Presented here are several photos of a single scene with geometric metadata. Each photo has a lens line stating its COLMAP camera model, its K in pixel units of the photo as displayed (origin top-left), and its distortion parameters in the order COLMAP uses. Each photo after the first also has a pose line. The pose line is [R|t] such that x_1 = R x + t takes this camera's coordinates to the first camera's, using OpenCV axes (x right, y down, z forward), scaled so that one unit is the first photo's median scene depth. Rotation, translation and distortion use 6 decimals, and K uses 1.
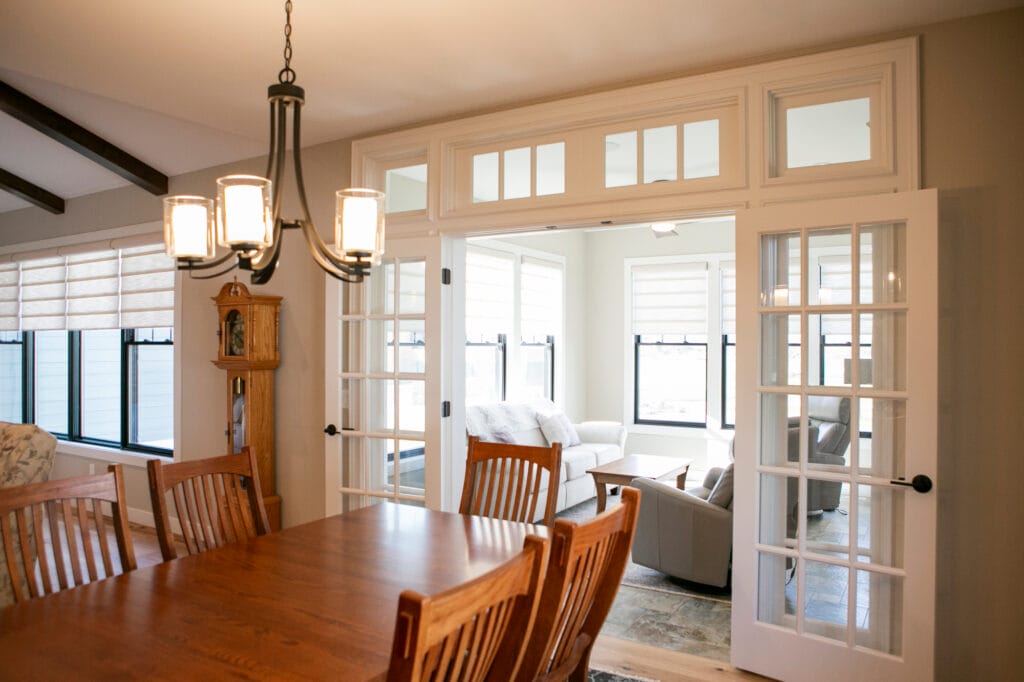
lens RADIAL K [[700.0, 0, 512.0], [0, 700.0, 341.0], [0, 0, 1]] dist [-0.091289, -0.000234]
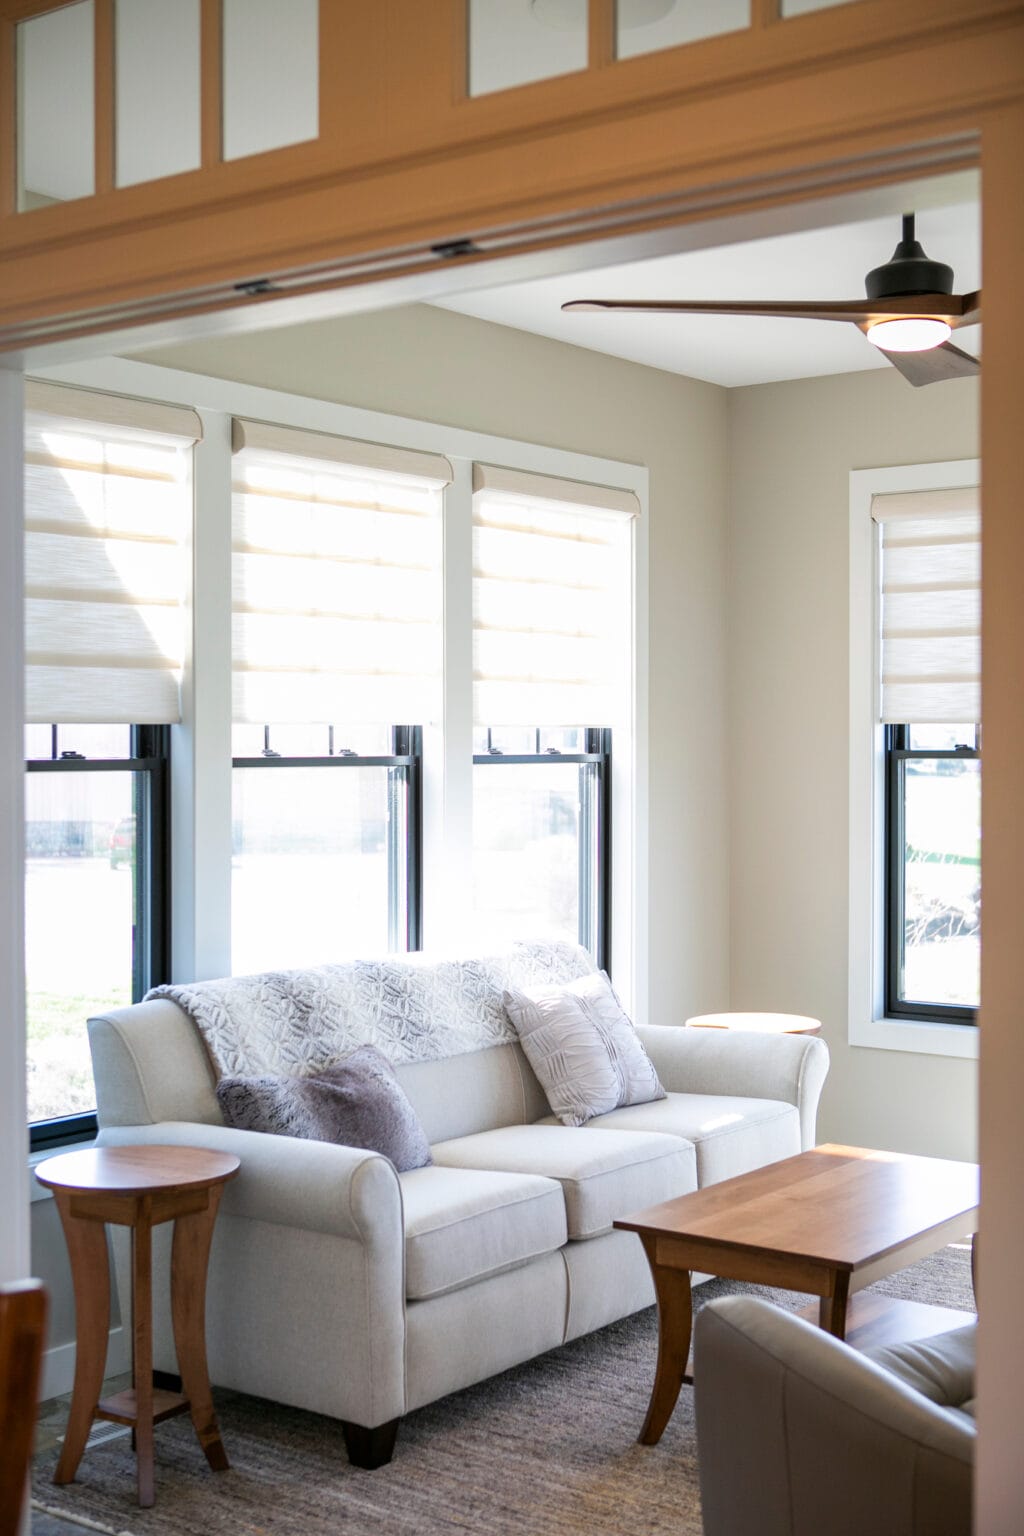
lens RADIAL K [[1916.0, 0, 513.6], [0, 1916.0, 733.3], [0, 0, 1]] dist [-0.007147, -0.007057]
pose [[0.995119, -0.013995, -0.097685, 0.121183], [0.013248, 0.999878, -0.008288, 0.000591], [0.097789, 0.006954, 0.995183, 0.203192]]
